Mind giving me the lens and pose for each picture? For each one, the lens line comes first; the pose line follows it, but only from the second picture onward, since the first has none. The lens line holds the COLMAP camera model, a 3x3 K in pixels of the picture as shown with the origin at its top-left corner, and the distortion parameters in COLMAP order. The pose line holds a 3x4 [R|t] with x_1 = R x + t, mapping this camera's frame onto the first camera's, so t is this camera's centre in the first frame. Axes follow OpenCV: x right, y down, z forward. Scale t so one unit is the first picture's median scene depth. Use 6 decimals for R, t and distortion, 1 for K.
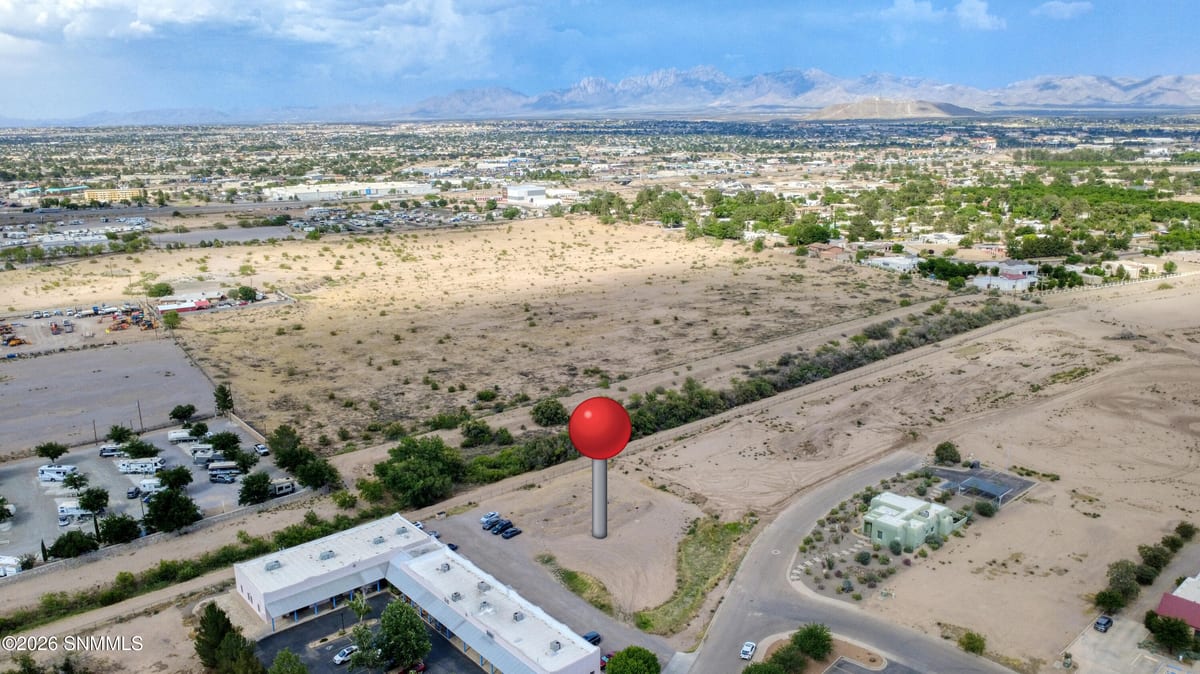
lens RADIAL K [[877.7, 0, 600.0], [0, 877.7, 337.0], [0, 0, 1]] dist [-0.003731, 0.003197]
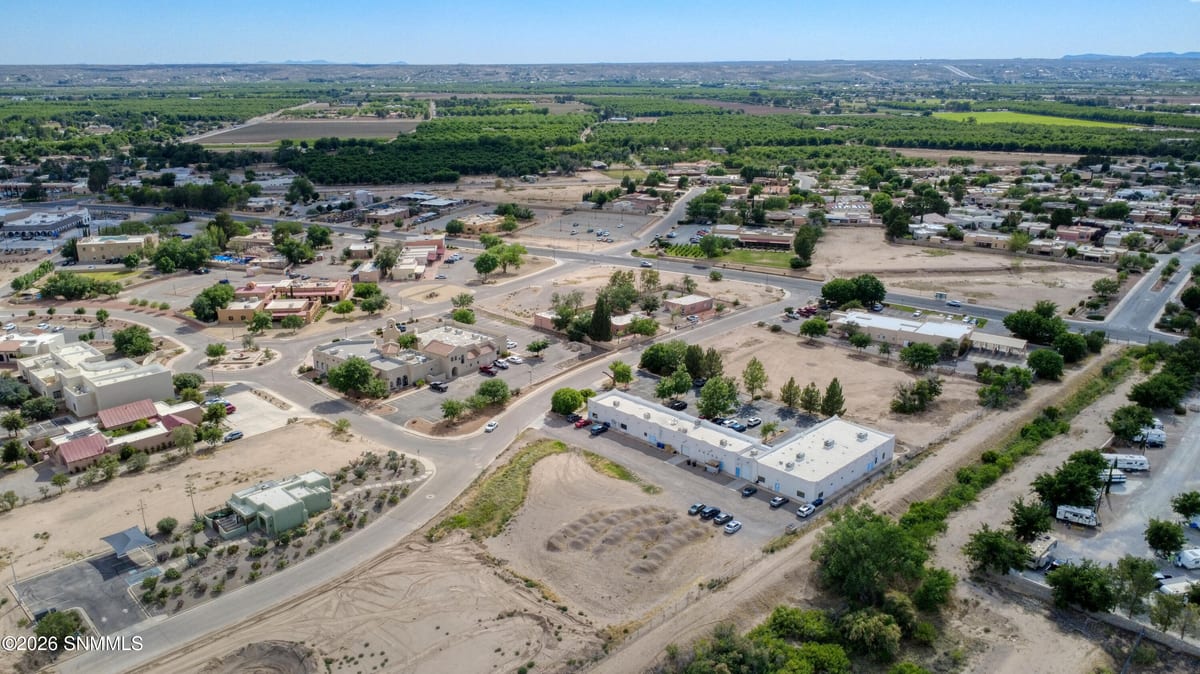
lens RADIAL K [[877.7, 0, 600.0], [0, 877.7, 337.0], [0, 0, 1]] dist [-0.003731, 0.003197]
pose [[-0.997027, 0.033114, -0.069582, 0.052429], [-0.007299, 0.858326, 0.513053, -0.346865], [0.076713, 0.512035, -0.855532, 1.400415]]
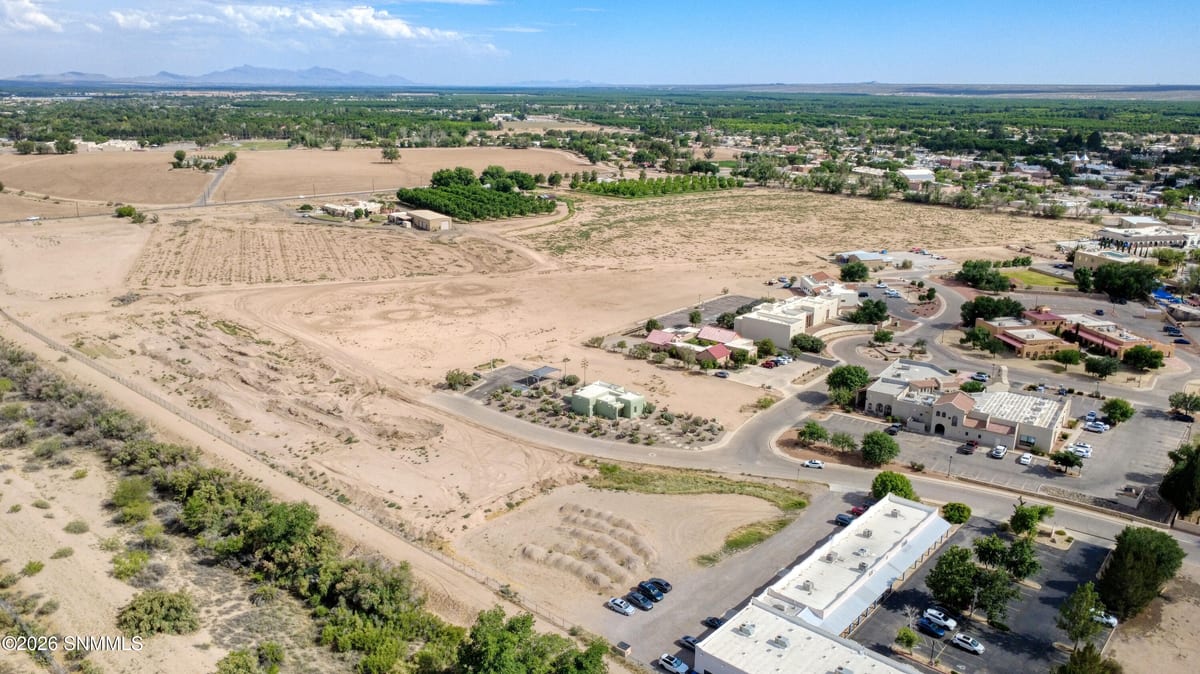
lens RADIAL K [[877.7, 0, 600.0], [0, 877.7, 337.0], [0, 0, 1]] dist [-0.003731, 0.003197]
pose [[-0.139603, -0.265853, 0.953852, -0.658529], [0.229425, 0.928388, 0.292334, -0.194871], [-0.963263, 0.259648, -0.068612, 0.859146]]
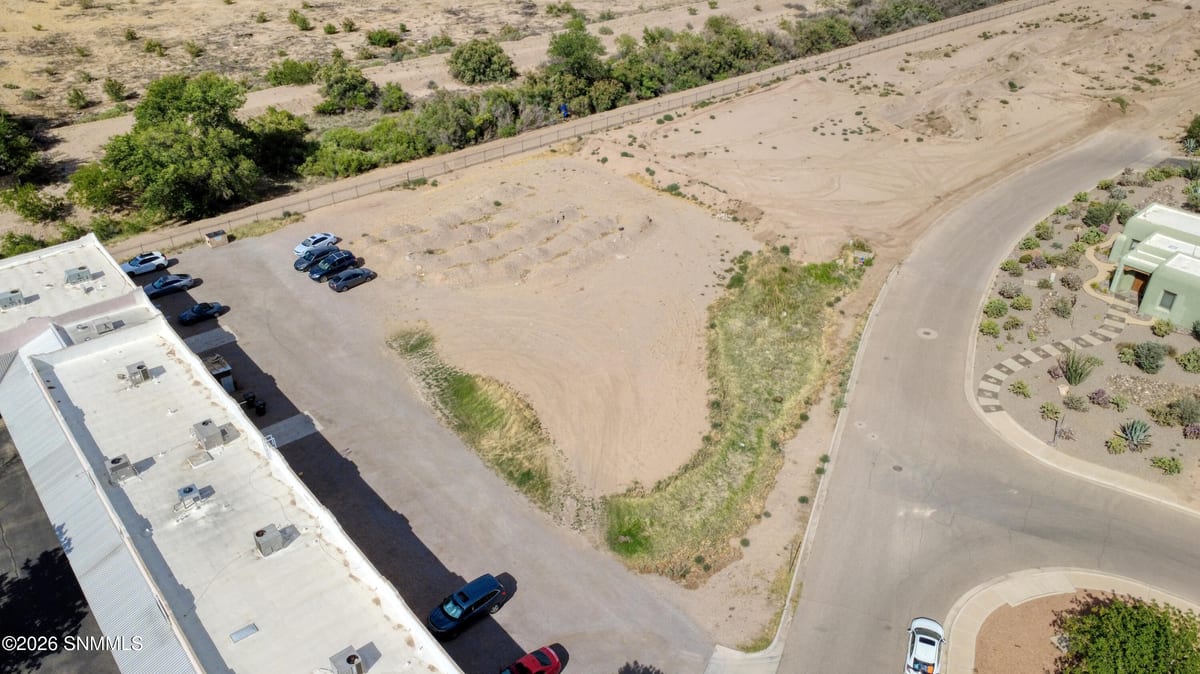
lens RADIAL K [[877.7, 0, 600.0], [0, 877.7, 337.0], [0, 0, 1]] dist [-0.003731, 0.003197]
pose [[0.999835, 0.013324, 0.012354, 0.021646], [-0.016593, 0.946573, 0.322063, 0.081880], [-0.007403, -0.322215, 0.946638, 0.448026]]
